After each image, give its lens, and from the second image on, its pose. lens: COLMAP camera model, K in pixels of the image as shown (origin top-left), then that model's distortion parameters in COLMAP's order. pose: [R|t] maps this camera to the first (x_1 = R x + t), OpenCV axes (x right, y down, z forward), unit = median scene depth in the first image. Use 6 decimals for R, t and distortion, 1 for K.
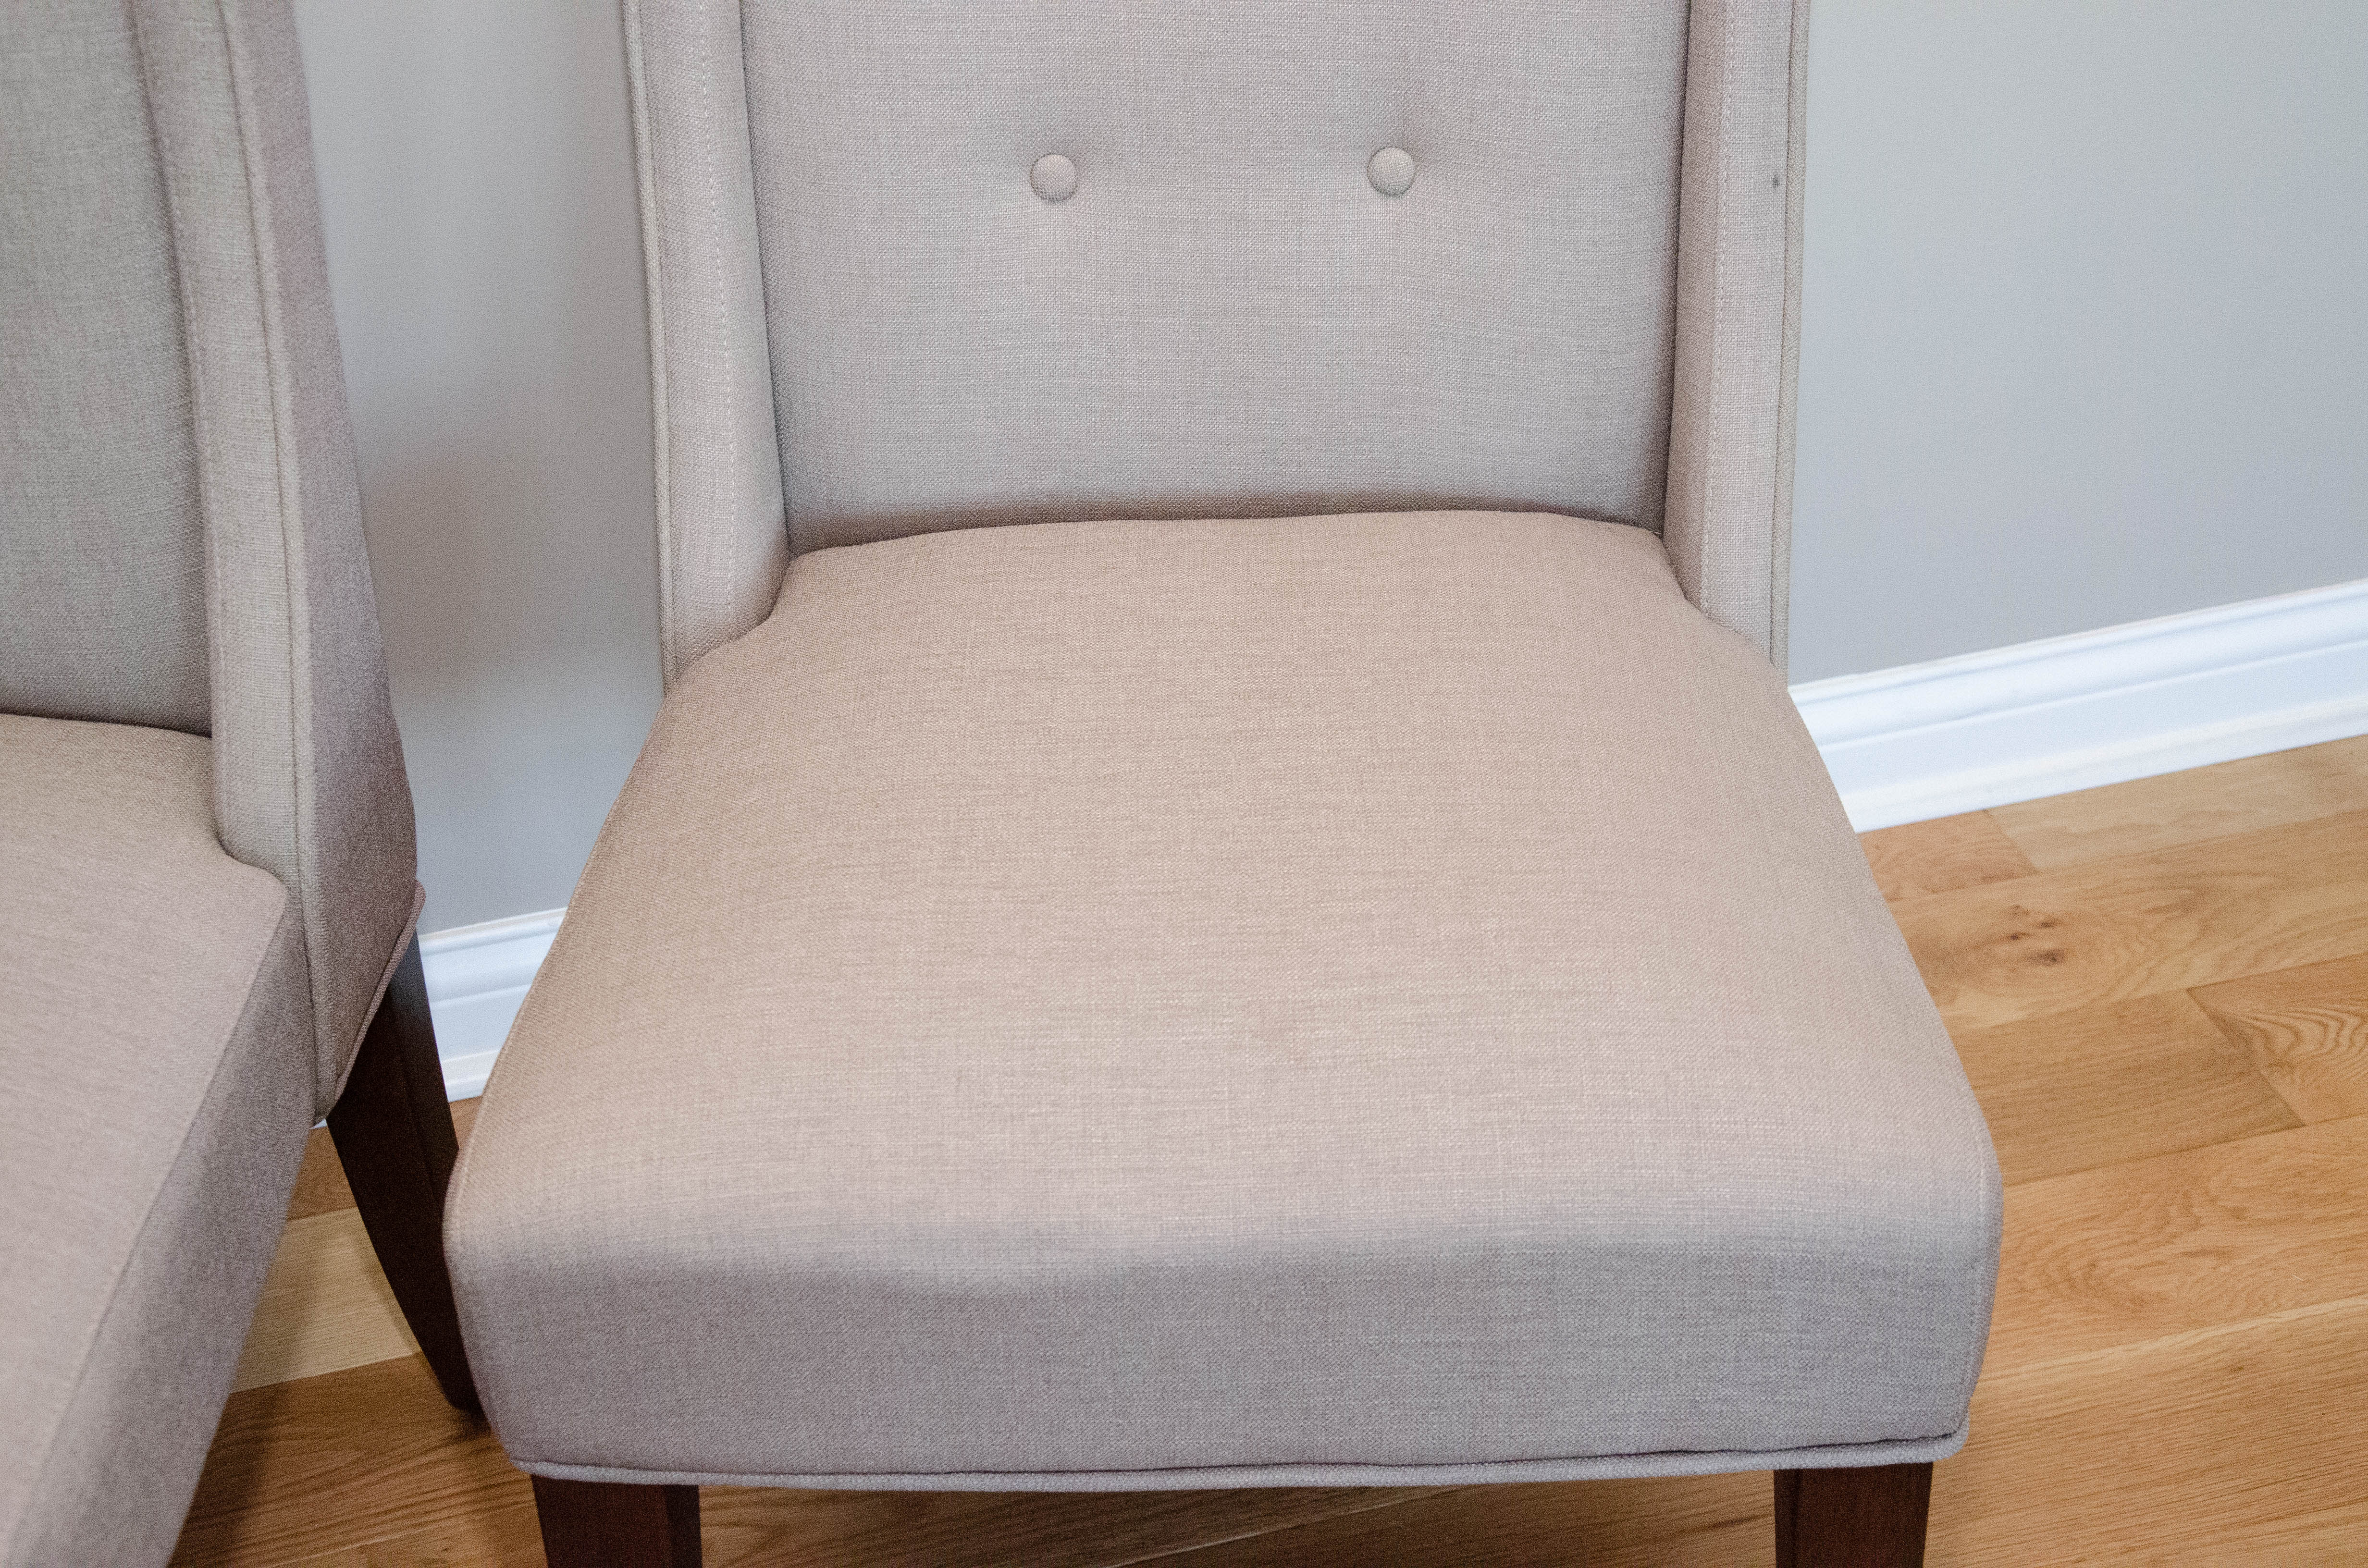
lens RADIAL K [[3435.2, 0, 1184.0], [0, 3435.2, 792.7], [0, 0, 1]] dist [0.193239, 0.000000]
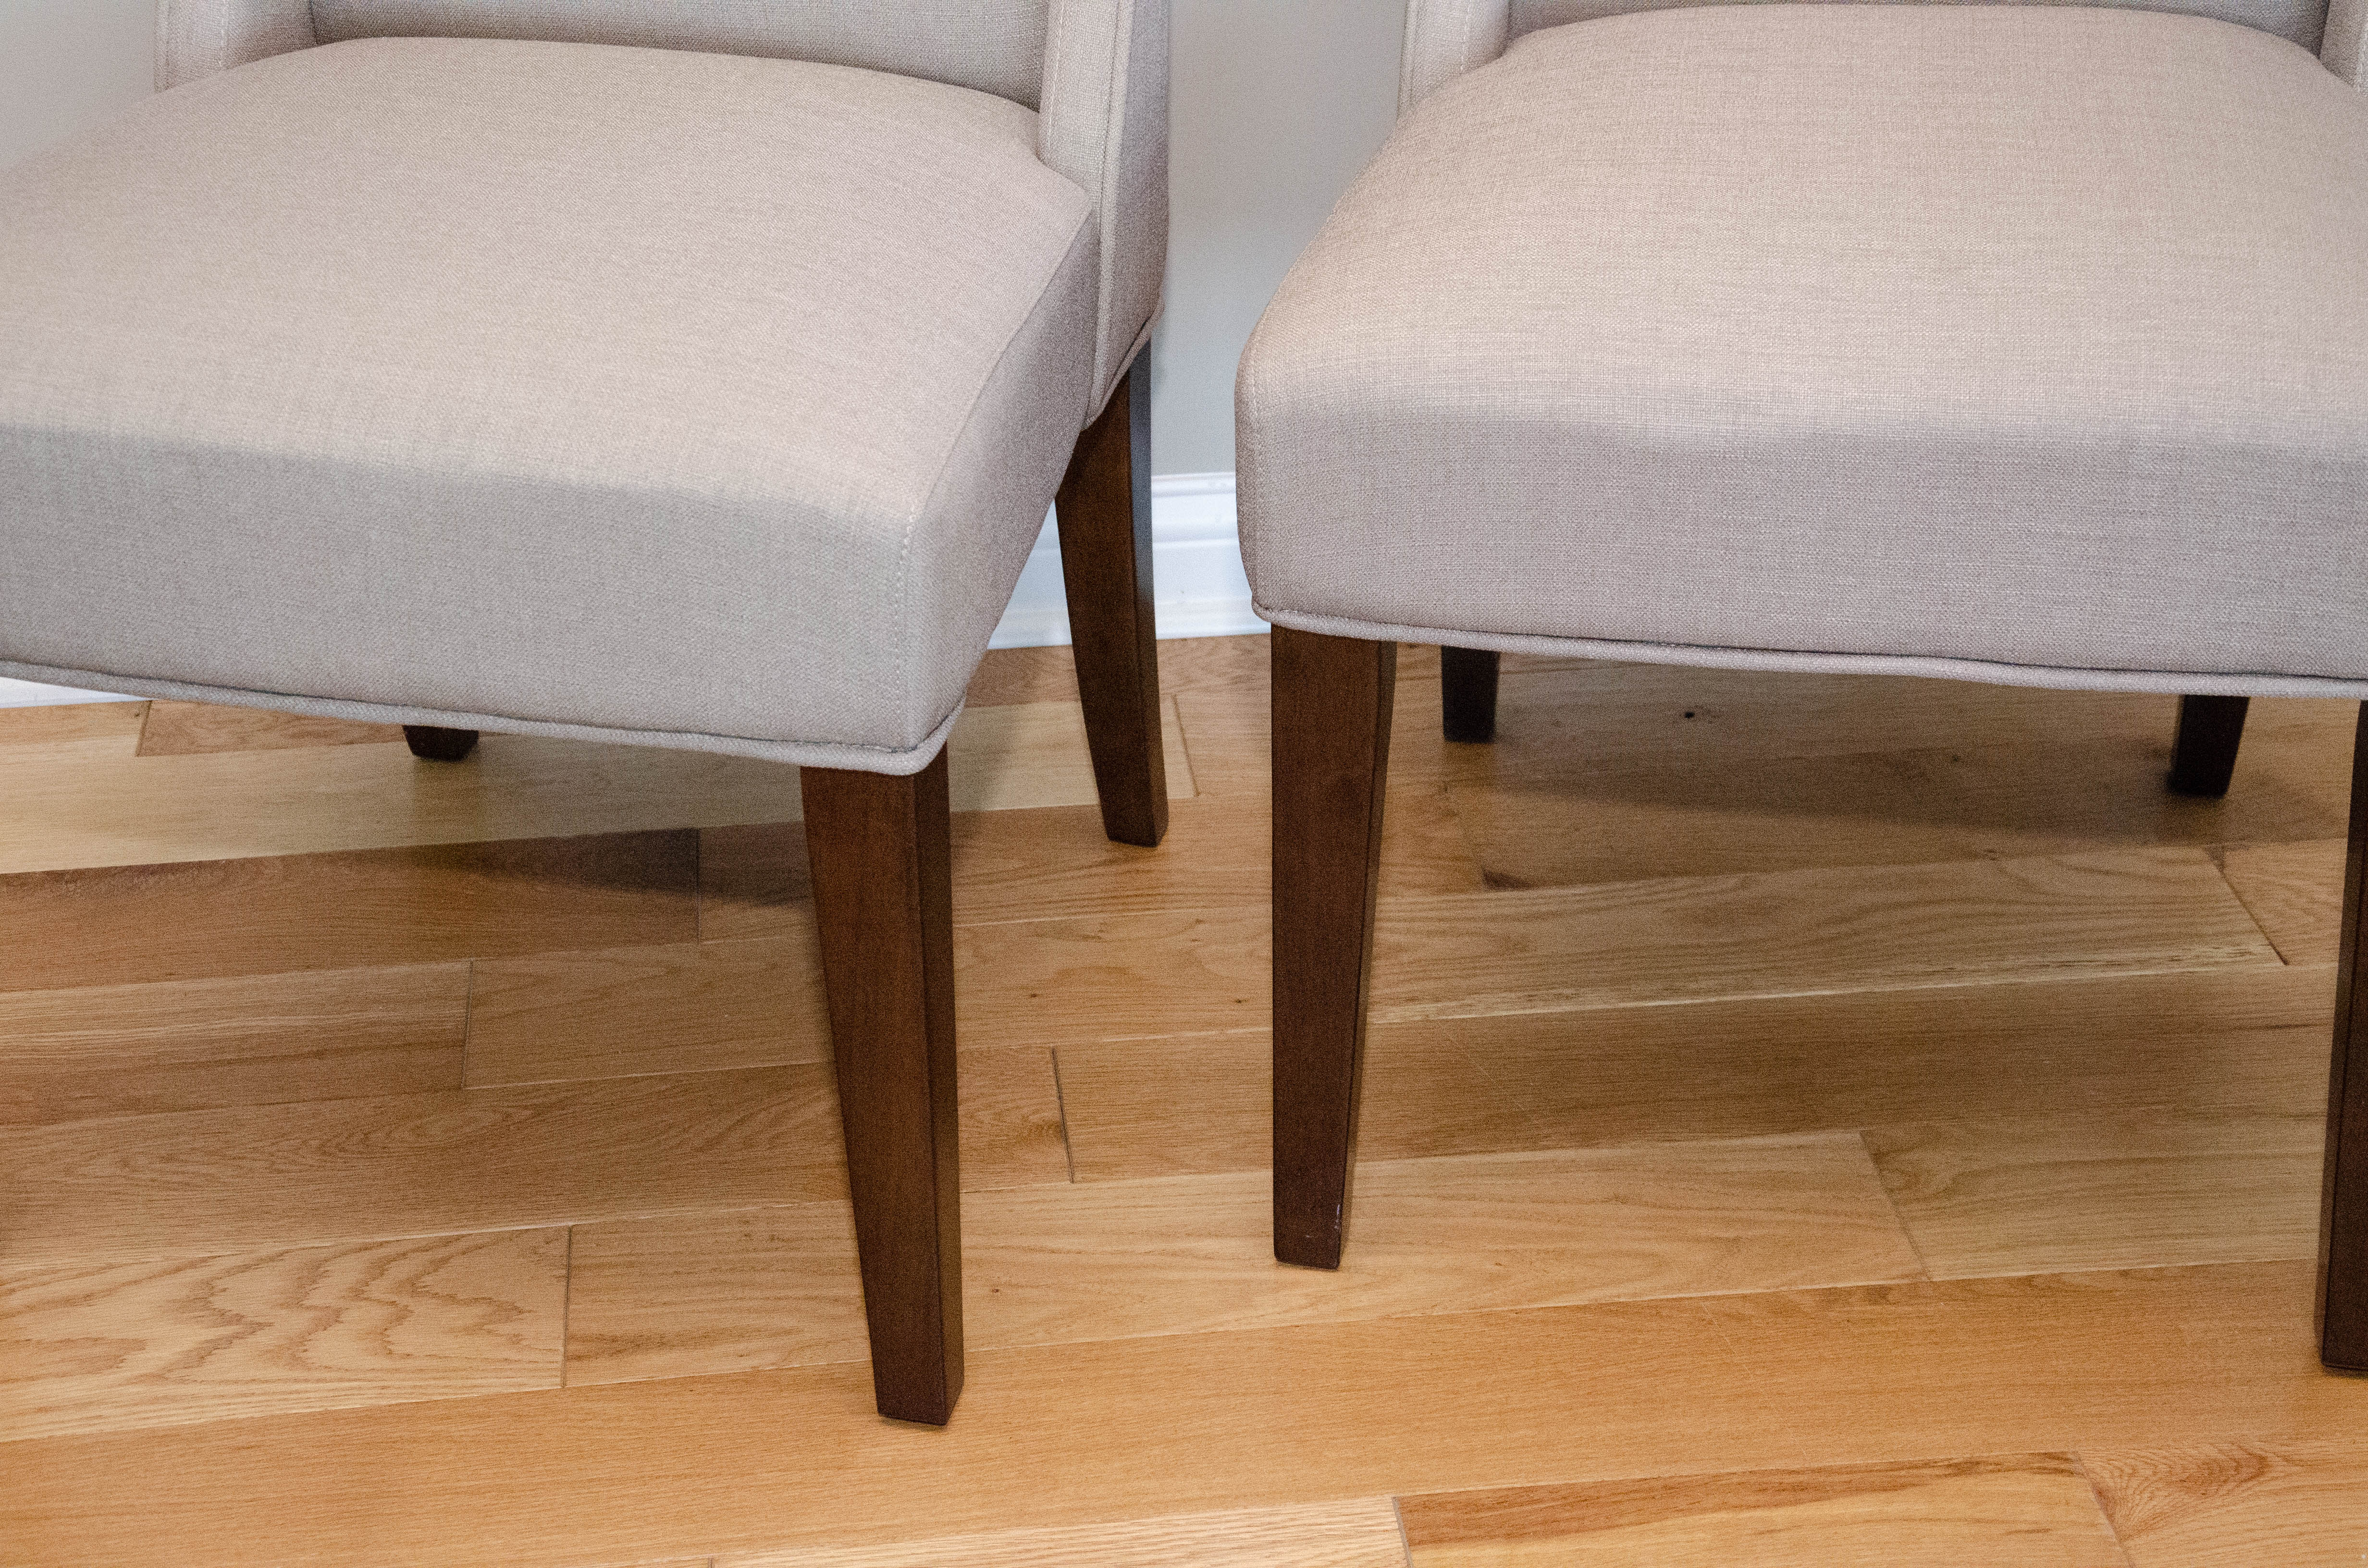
lens RADIAL K [[3867.5, 0, 1194.8], [0, 3867.5, 775.1], [0, 0, 1]] dist [0.251932, 0.000000]
pose [[0.988572, 0.095730, -0.116450, -0.047413], [-0.106572, 0.990156, -0.090740, 0.325998], [0.106617, 0.102113, 0.989043, -0.279293]]
